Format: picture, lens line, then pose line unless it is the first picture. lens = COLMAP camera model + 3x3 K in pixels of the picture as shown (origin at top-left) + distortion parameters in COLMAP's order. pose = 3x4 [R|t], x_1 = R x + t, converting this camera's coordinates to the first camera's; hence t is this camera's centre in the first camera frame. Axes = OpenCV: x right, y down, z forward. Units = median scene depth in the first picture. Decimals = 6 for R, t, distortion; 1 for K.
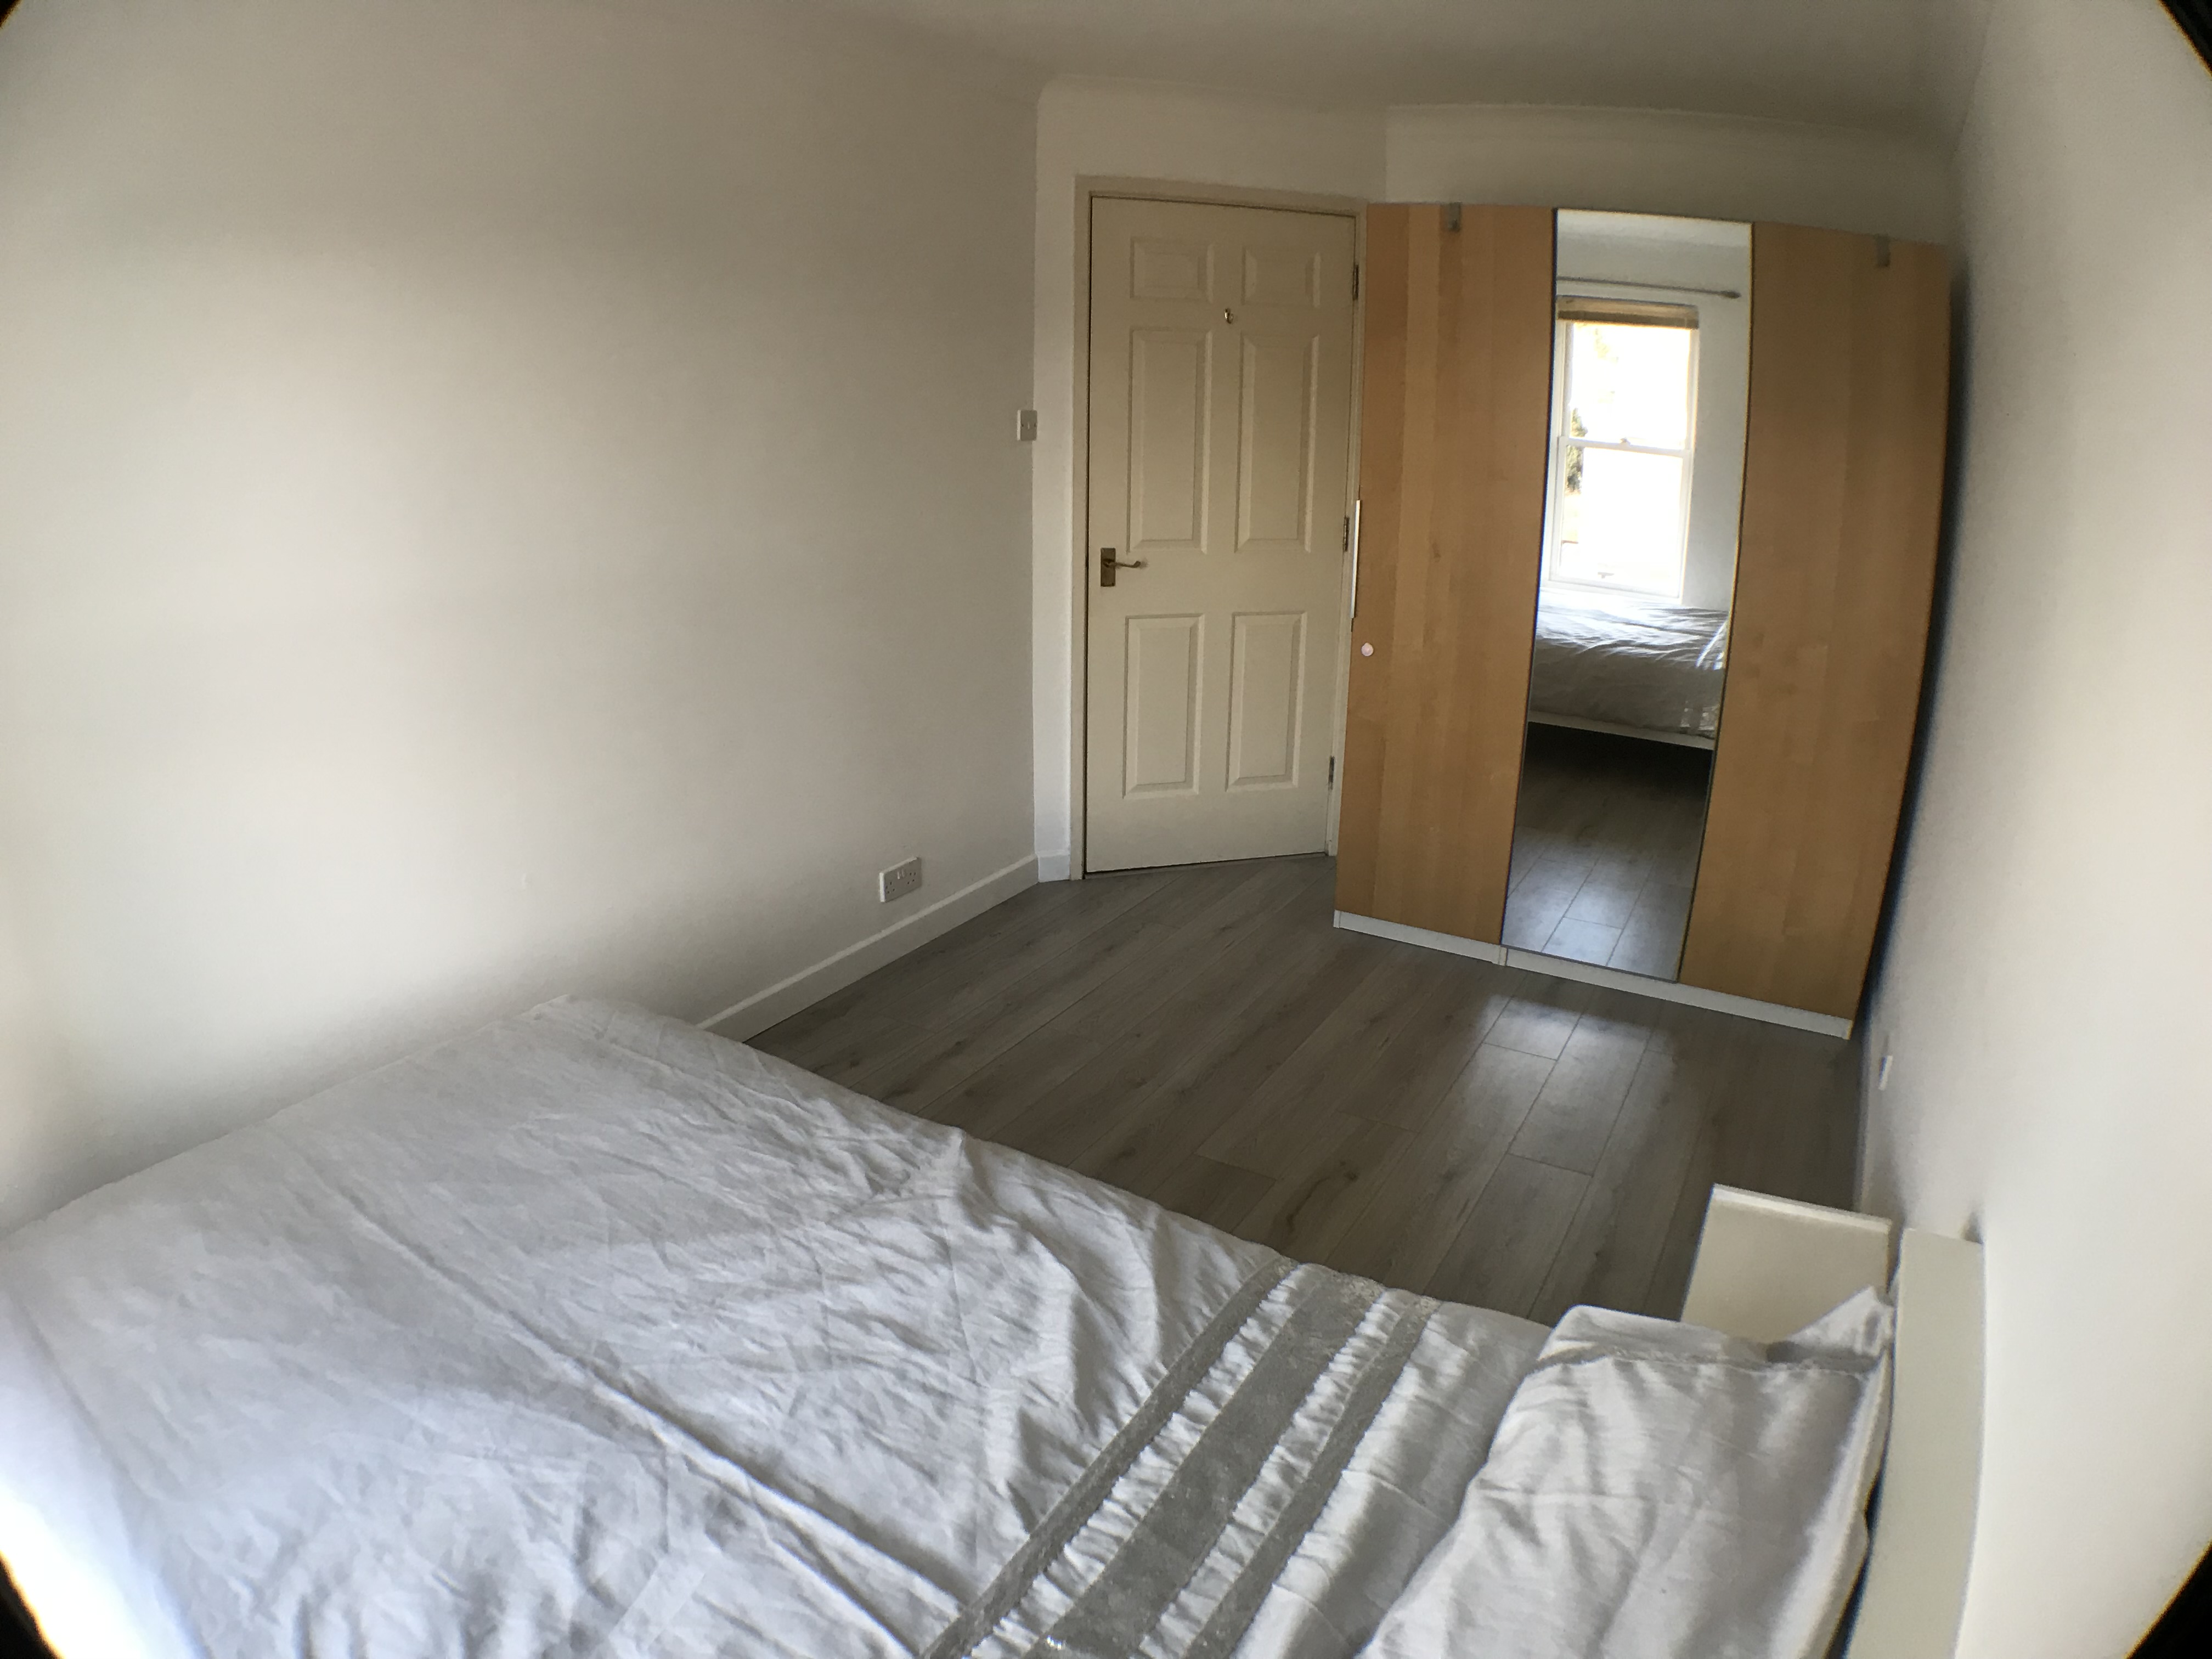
lens RADIAL K [[1292.9, 0, 1106.0], [0, 1292.9, 829.5], [0, 0, 1]] dist [-0.281452, 0.061239]
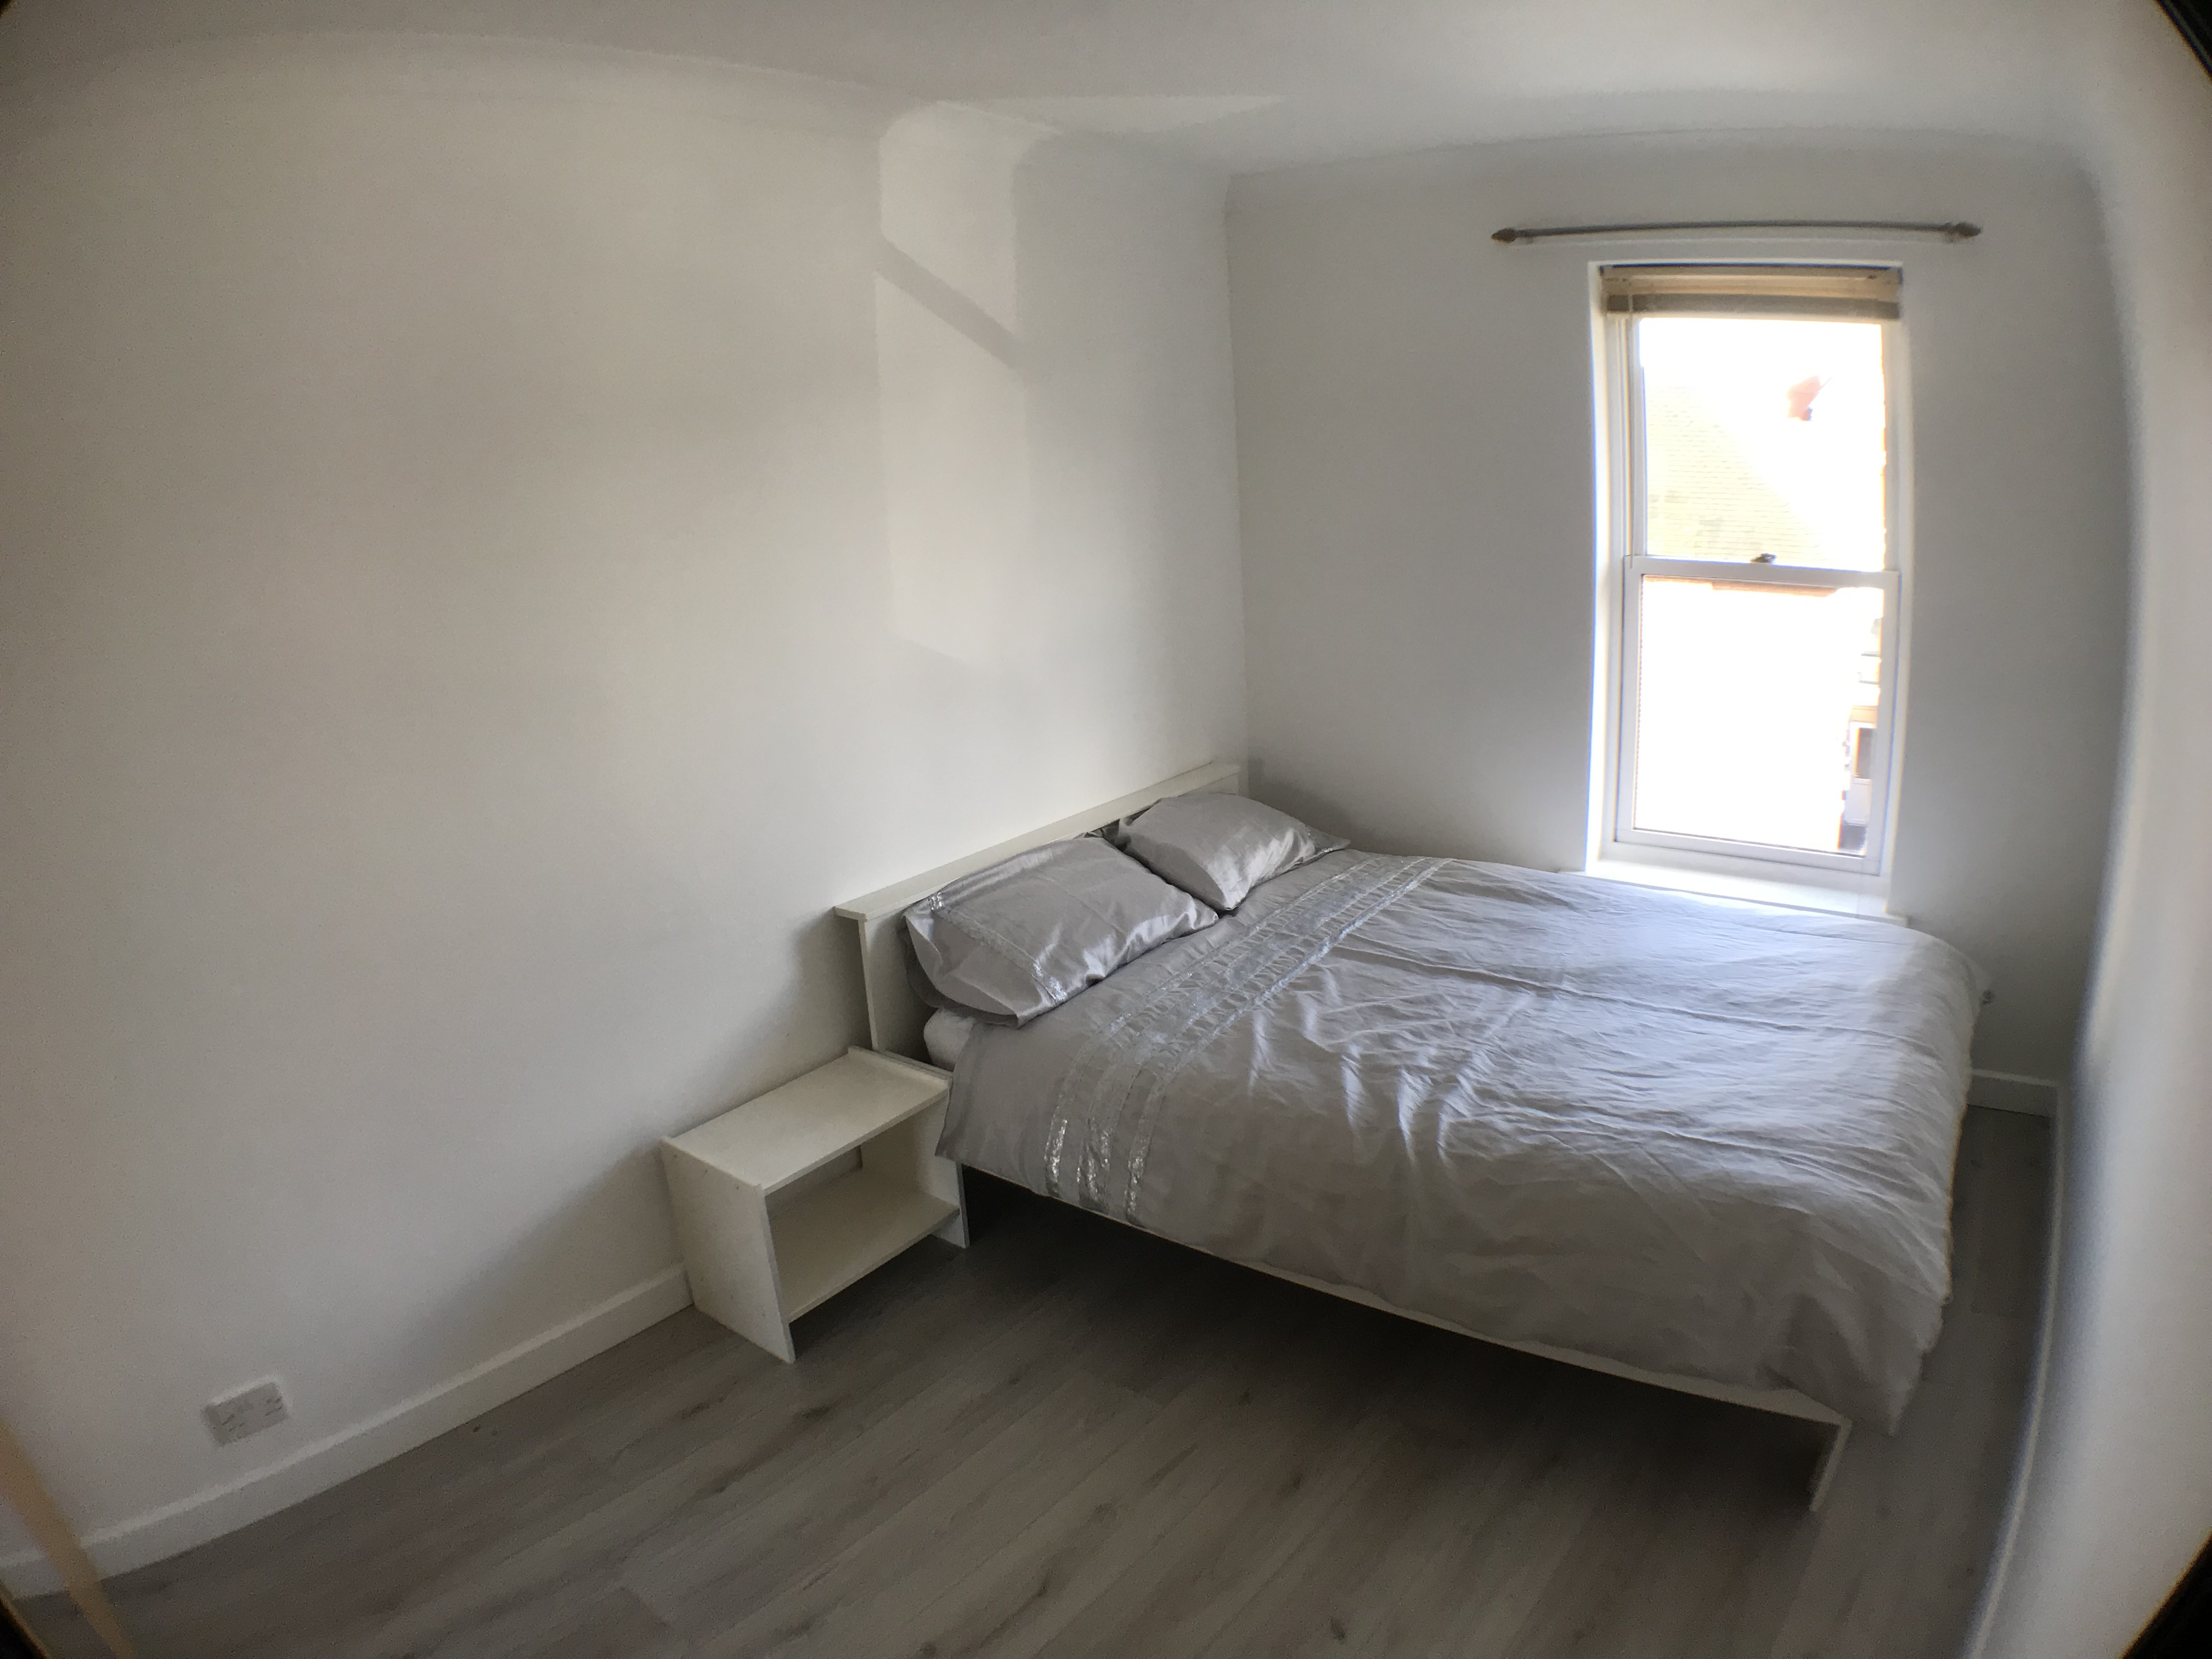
lens RADIAL K [[1292.9, 0, 1106.0], [0, 1292.9, 829.5], [0, 0, 1]] dist [-0.281452, 0.061239]
pose [[-0.993067, 0.011407, 0.116996, 0.016363], [0.075382, 0.825488, 0.559364, -0.410742], [-0.090198, 0.564305, -0.820624, 1.114034]]
